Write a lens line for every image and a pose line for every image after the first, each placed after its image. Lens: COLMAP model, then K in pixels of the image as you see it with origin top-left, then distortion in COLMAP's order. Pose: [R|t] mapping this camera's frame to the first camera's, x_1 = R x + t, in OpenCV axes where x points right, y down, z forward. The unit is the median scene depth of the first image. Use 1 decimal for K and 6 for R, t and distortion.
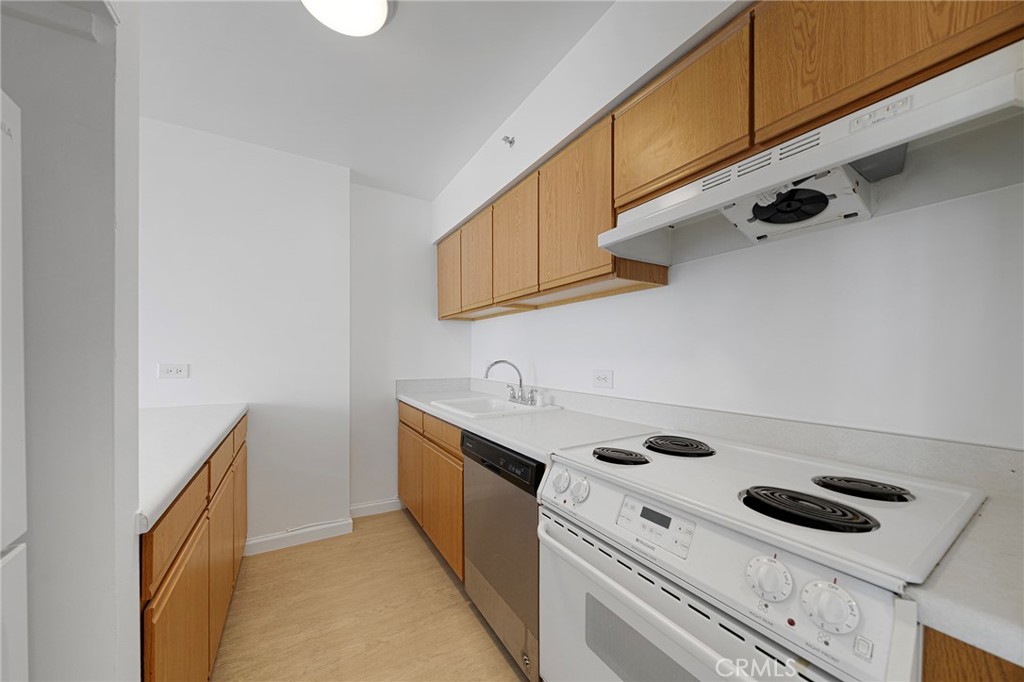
lens RADIAL K [[353.2, 0, 522.2], [0, 353.2, 358.9], [0, 0, 1]] dist [-0.006269, 0.000009]
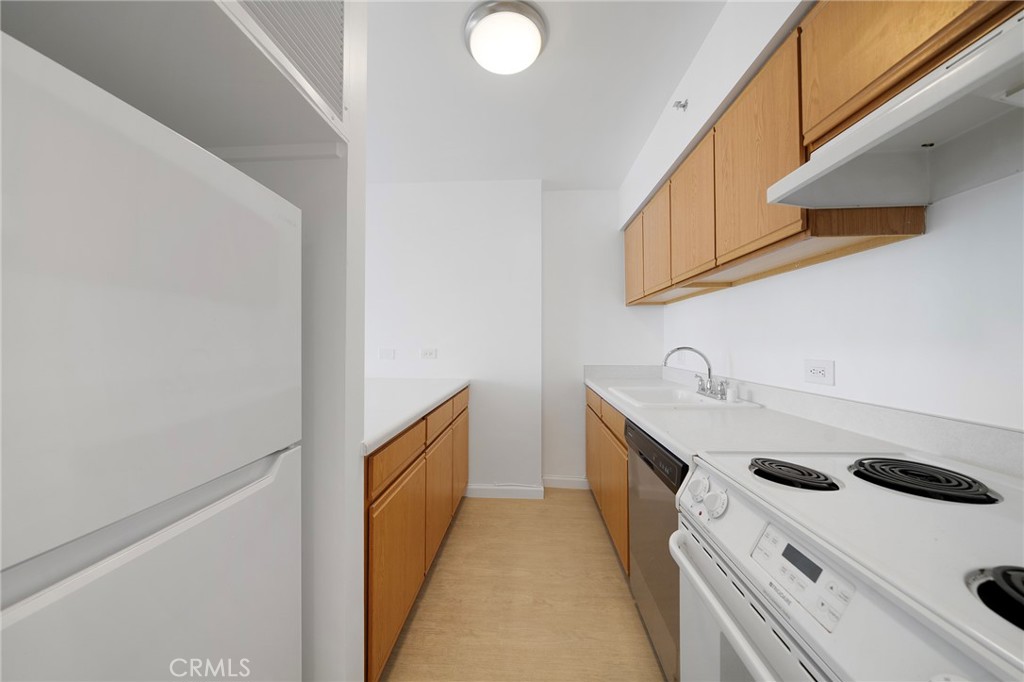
lens RADIAL K [[353.2, 0, 518.5], [0, 353.2, 338.8], [0, 0, 1]] dist [-0.006269, 0.000009]
pose [[0.824057, -0.009561, -0.566427, 0.153375], [-0.000850, 0.999836, -0.018114, 0.000471], [0.566507, 0.015409, 0.823913, 0.030909]]
